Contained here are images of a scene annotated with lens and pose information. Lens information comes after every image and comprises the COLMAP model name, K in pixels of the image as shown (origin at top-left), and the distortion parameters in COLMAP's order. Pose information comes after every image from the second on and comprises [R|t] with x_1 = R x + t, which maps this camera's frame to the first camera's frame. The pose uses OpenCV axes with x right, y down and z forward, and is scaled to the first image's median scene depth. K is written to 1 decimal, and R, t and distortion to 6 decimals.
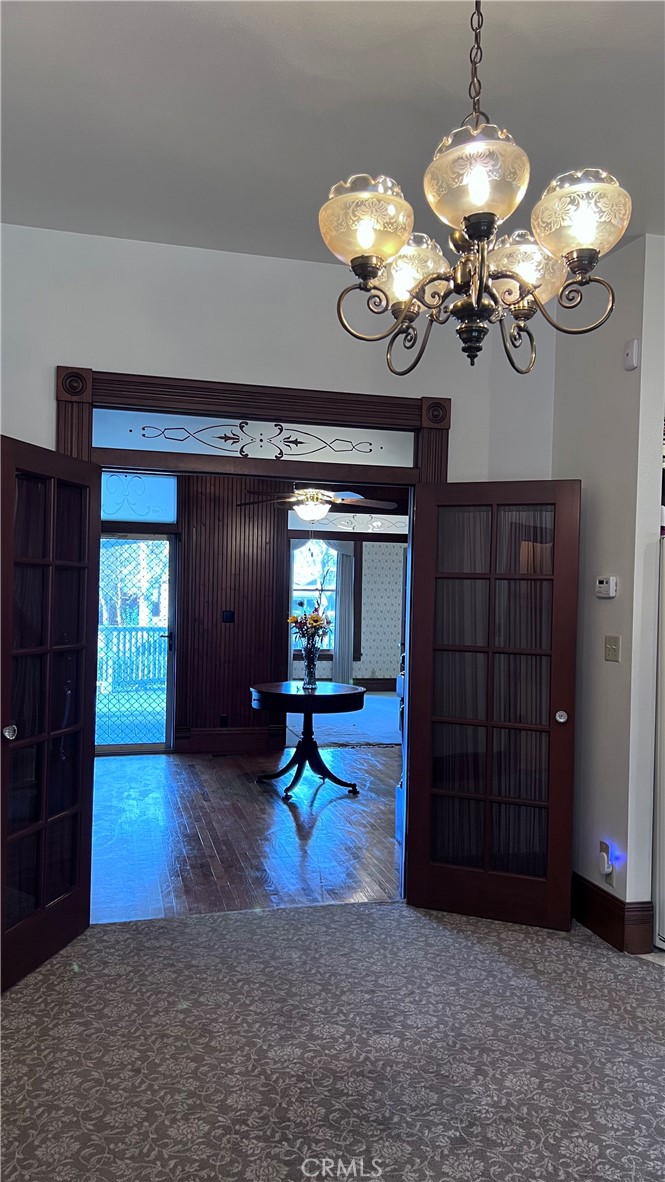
lens RADIAL K [[880.4, 0, 333.5], [0, 880.4, 588.2], [0, 0, 1]] dist [0.049665, -0.021517]
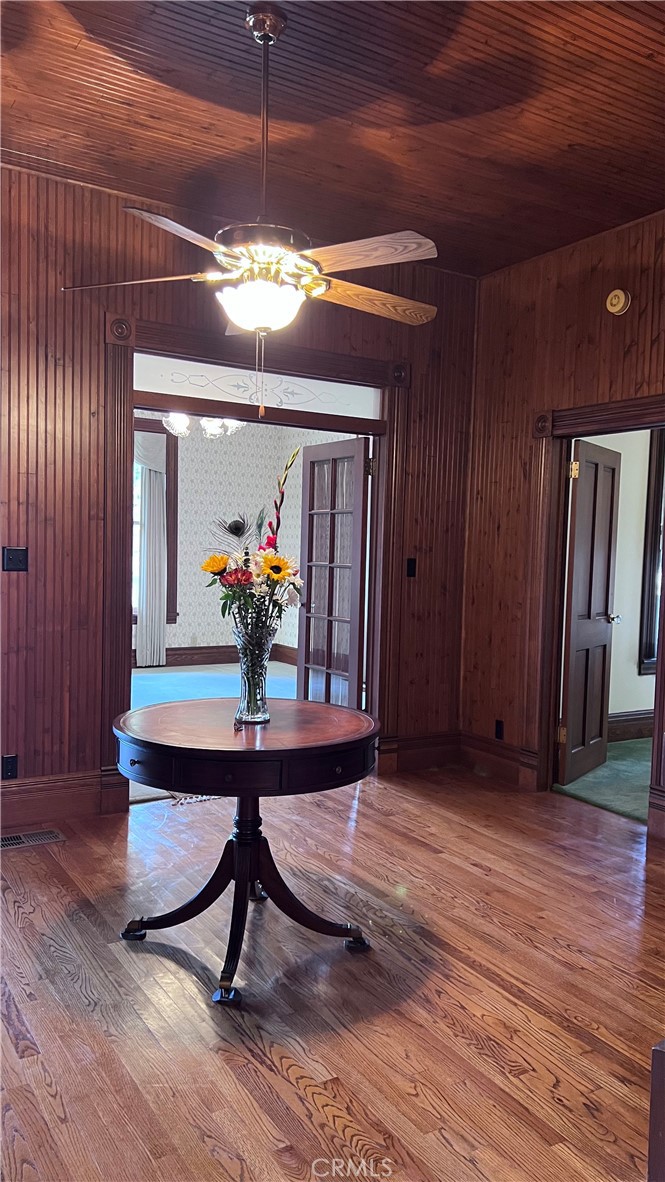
lens RADIAL K [[880.4, 0, 332.7], [0, 880.4, 597.0], [0, 0, 1]] dist [0.049665, -0.021517]
pose [[0.954970, -0.012680, 0.296433, -0.096262], [-0.008637, 0.997475, 0.070490, 0.016808], [-0.296578, -0.069876, 0.952449, 0.468023]]
